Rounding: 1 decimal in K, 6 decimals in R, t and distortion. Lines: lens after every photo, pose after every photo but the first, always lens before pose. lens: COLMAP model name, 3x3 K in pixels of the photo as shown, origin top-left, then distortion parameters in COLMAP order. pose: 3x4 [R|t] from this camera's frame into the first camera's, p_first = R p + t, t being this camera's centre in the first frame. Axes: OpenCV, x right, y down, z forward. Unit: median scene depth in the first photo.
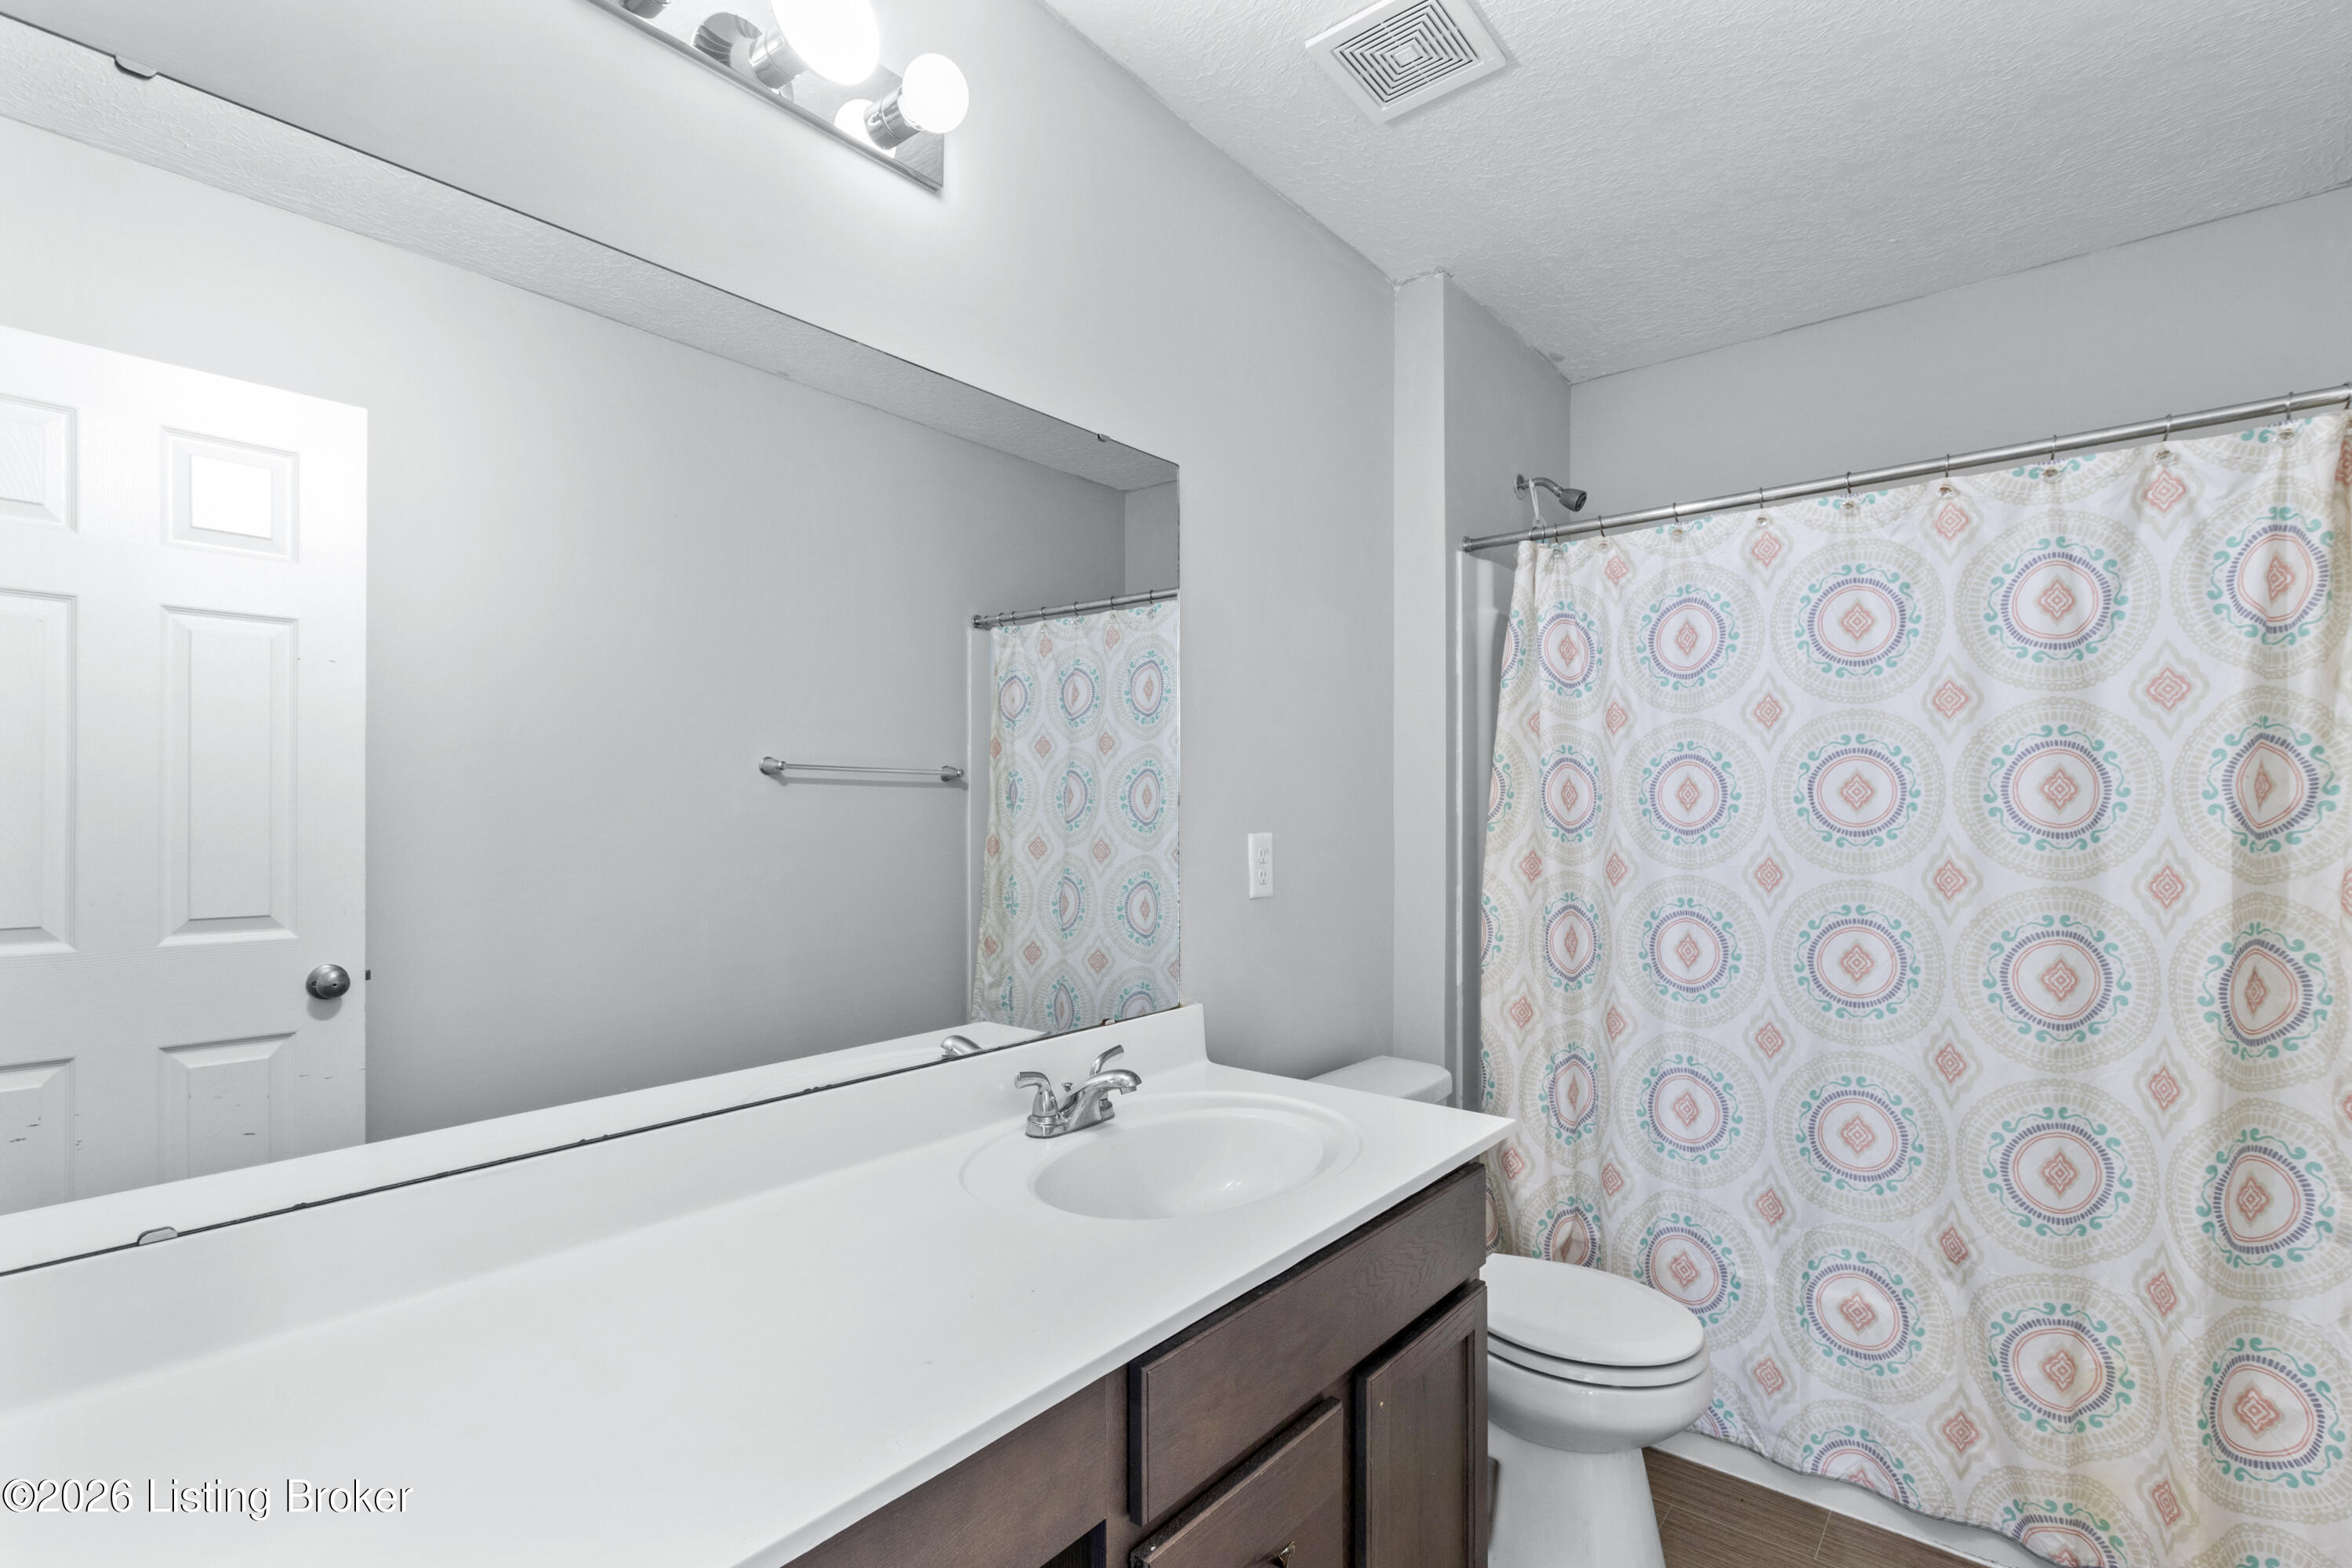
lens RADIAL K [[1056.2, 0, 1171.6], [0, 1056.2, 815.0], [0, 0, 1]] dist [0.005542, -0.003083]
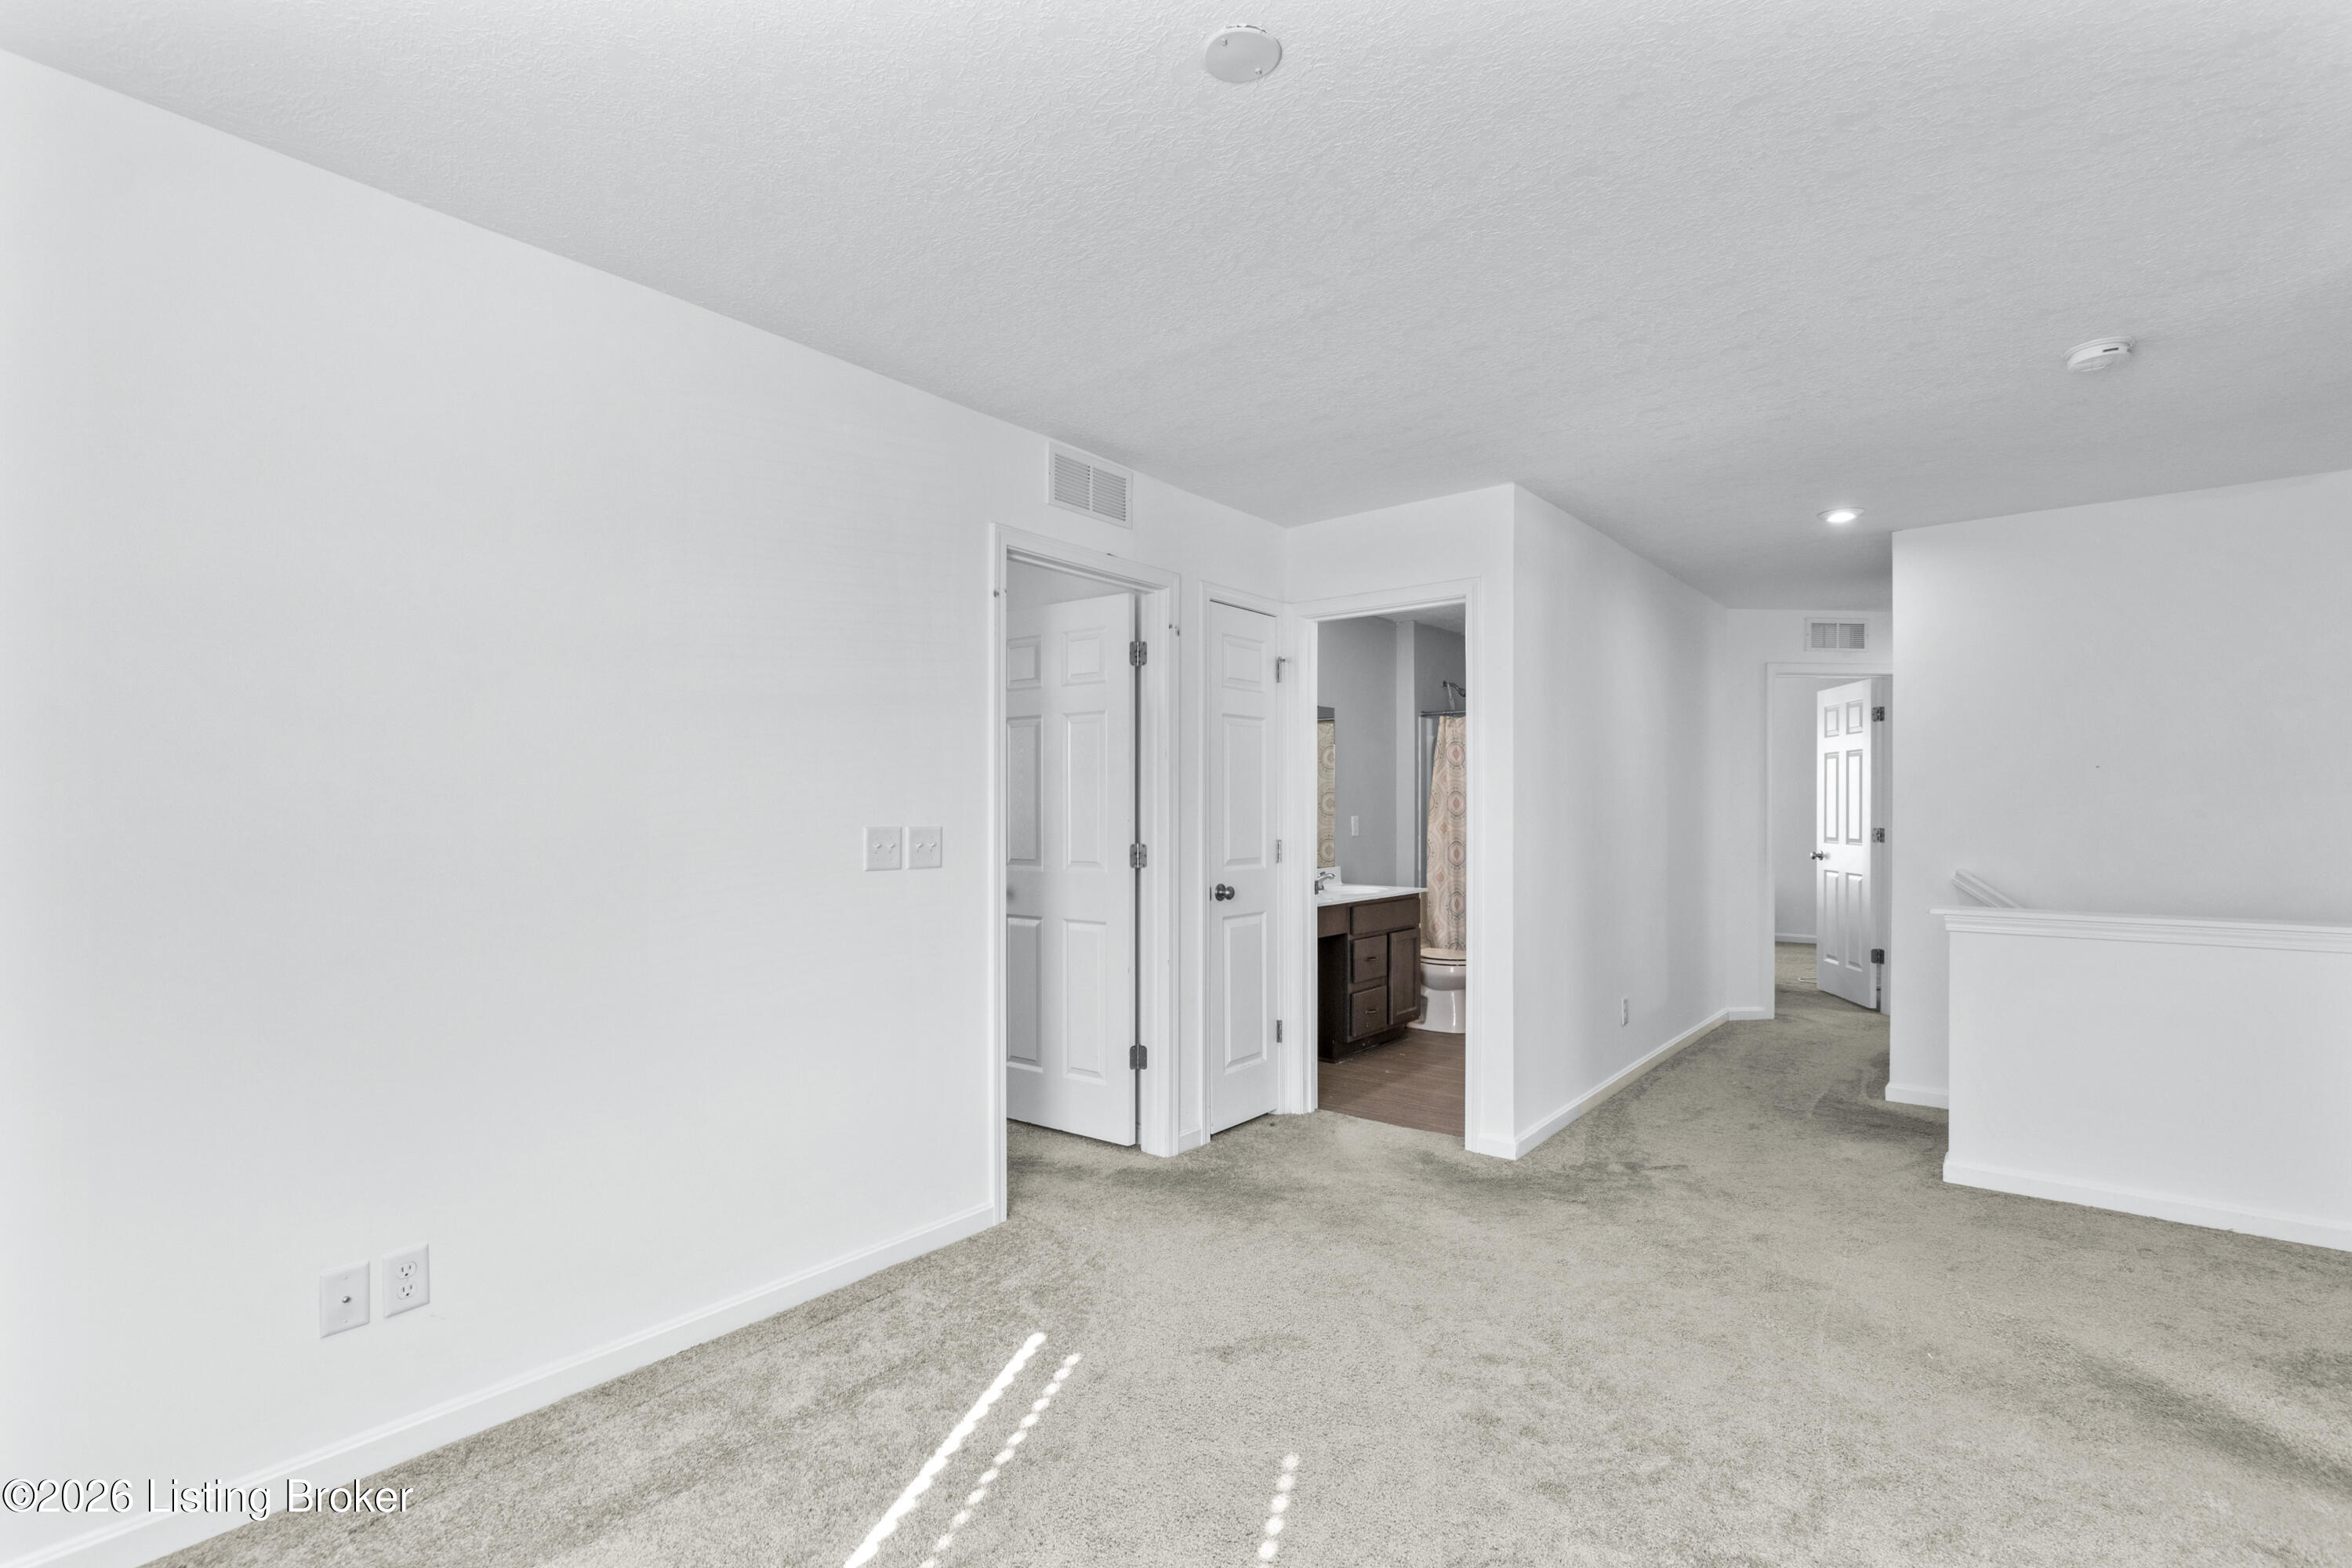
lens RADIAL K [[1074.3, 0, 1182.0], [0, 1074.3, 795.5], [0, 0, 1]] dist [-0.002025, -0.000660]
pose [[0.999949, -0.001132, 0.010007, -0.511005], [0.001270, 0.999905, -0.013705, -0.002379], [-0.009990, 0.013717, 0.999856, -2.432137]]
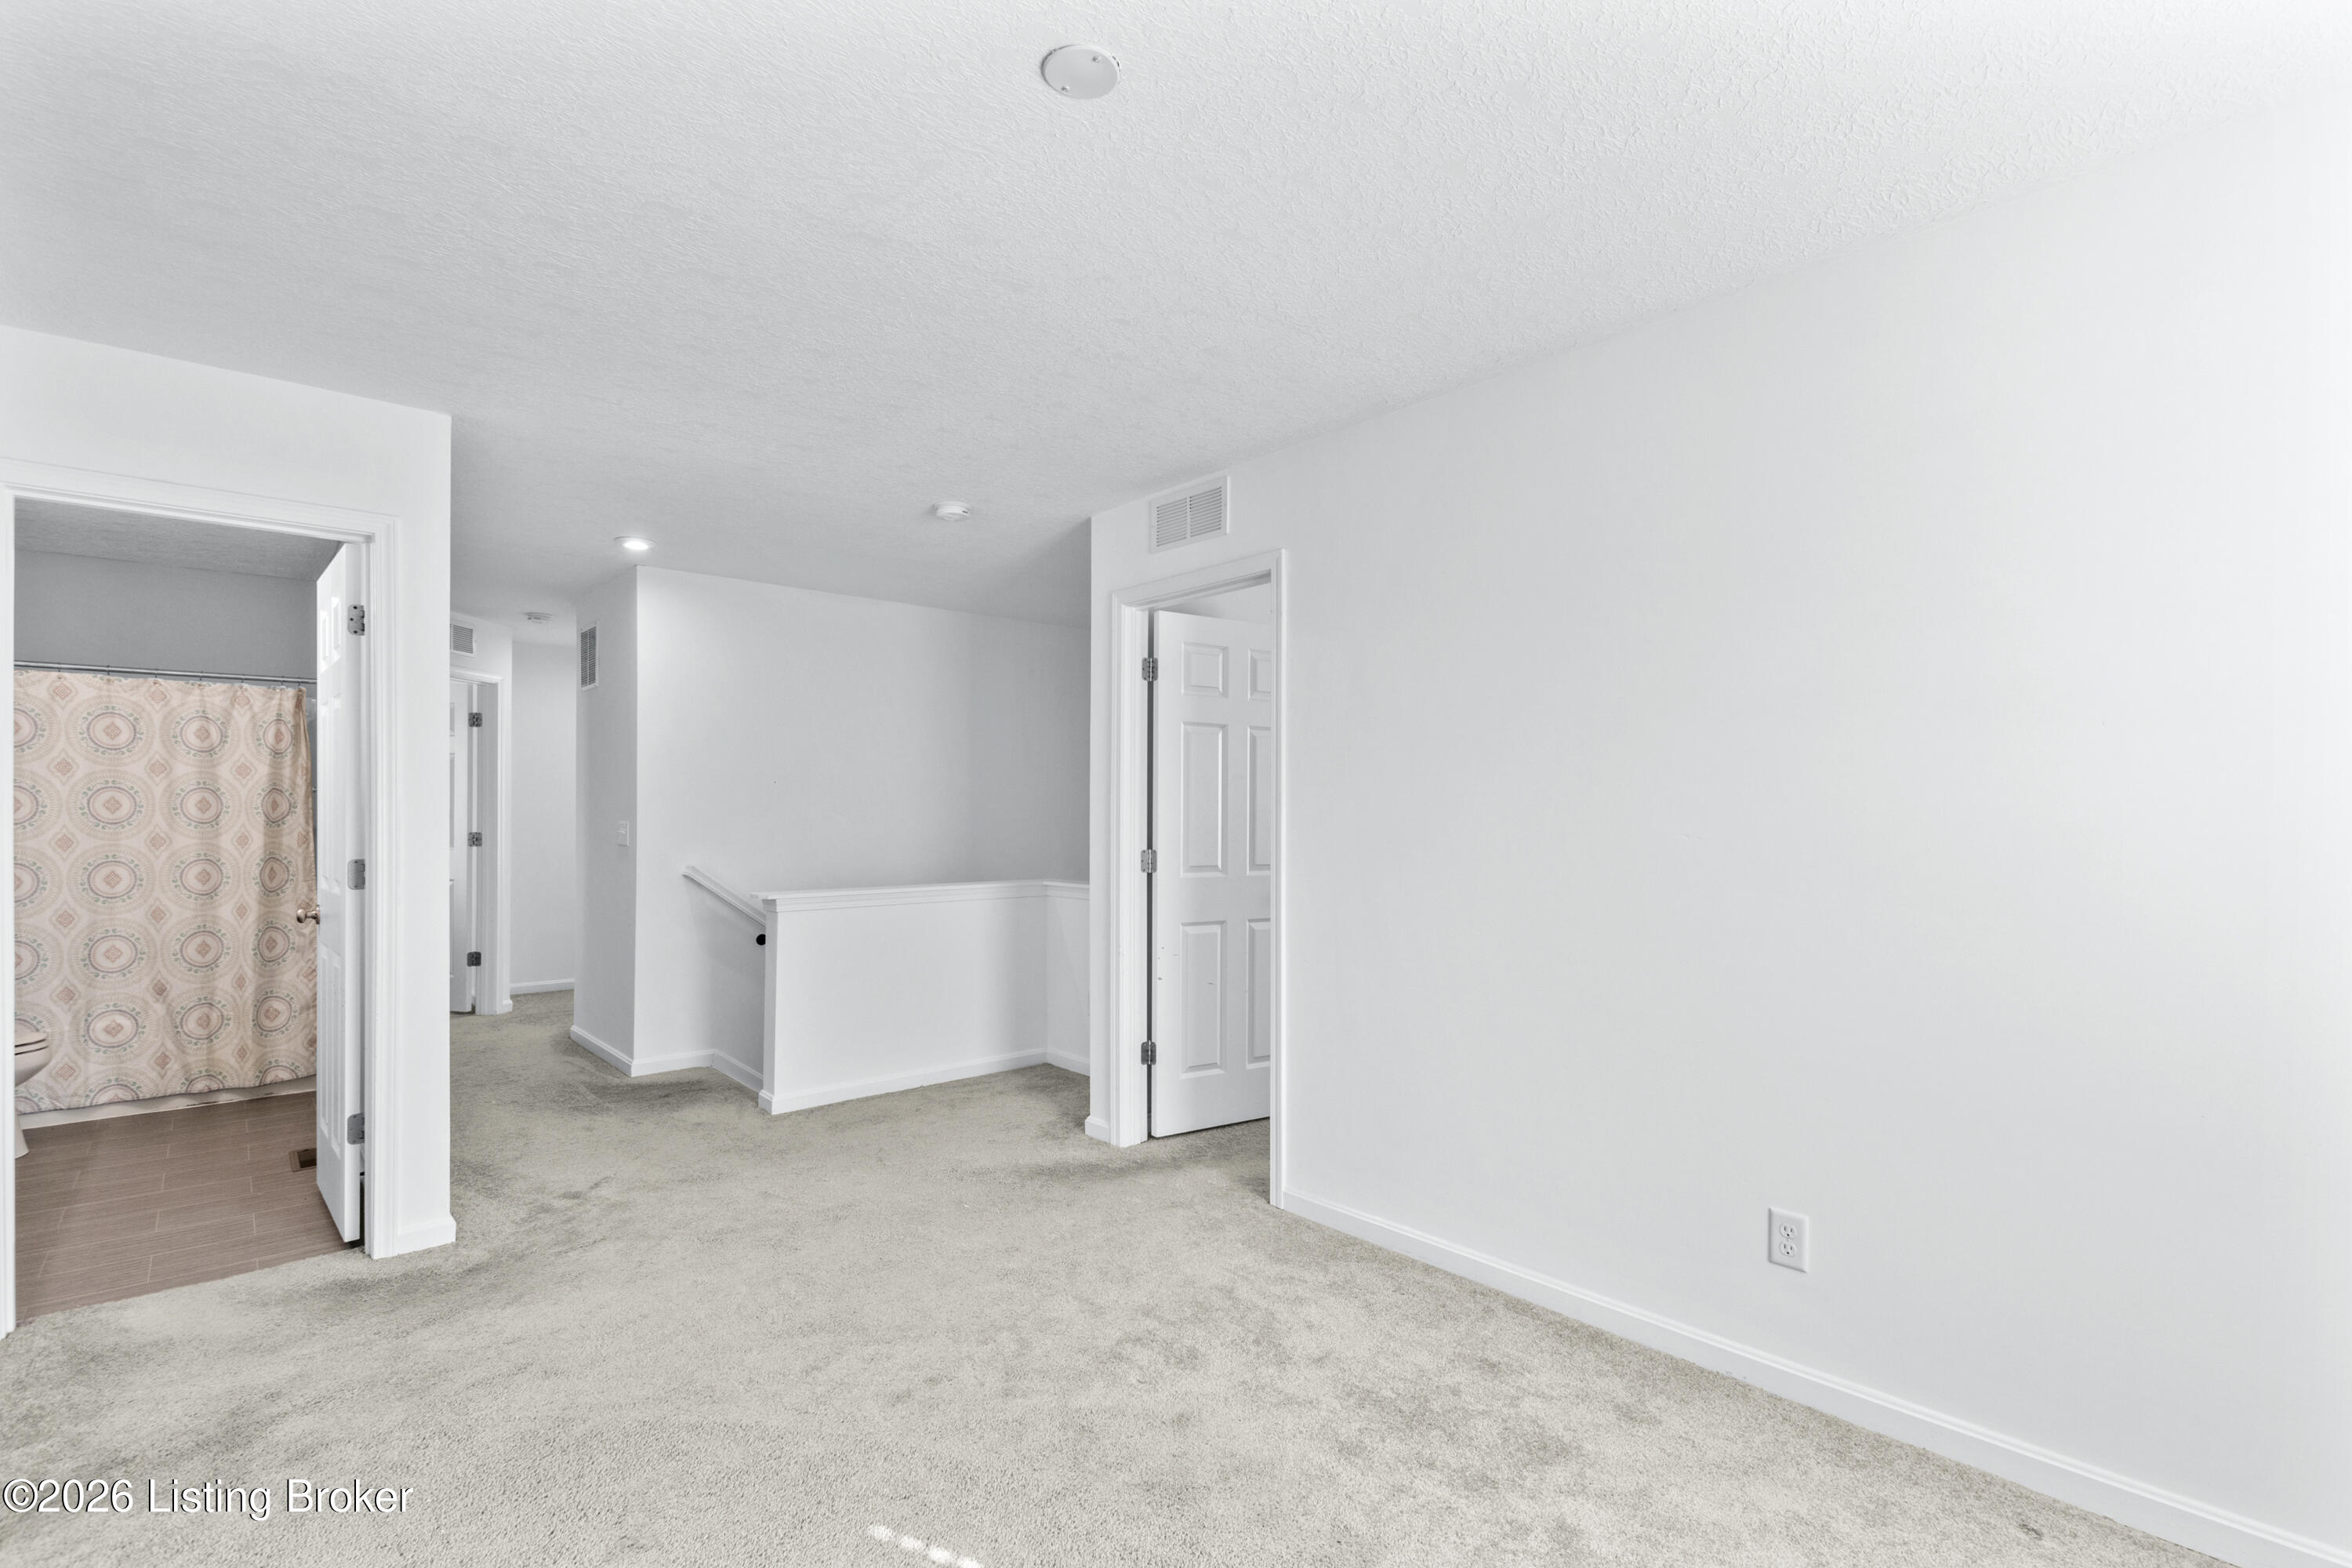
lens RADIAL K [[1056.2, 0, 1171.6], [0, 1056.2, 815.0], [0, 0, 1]] dist [0.005542, -0.003083]
pose [[0.162459, -0.003298, 0.986710, -1.329522], [-0.002075, 0.999991, 0.003683, -0.014760], [-0.986713, -0.002645, 0.162450, -1.751773]]
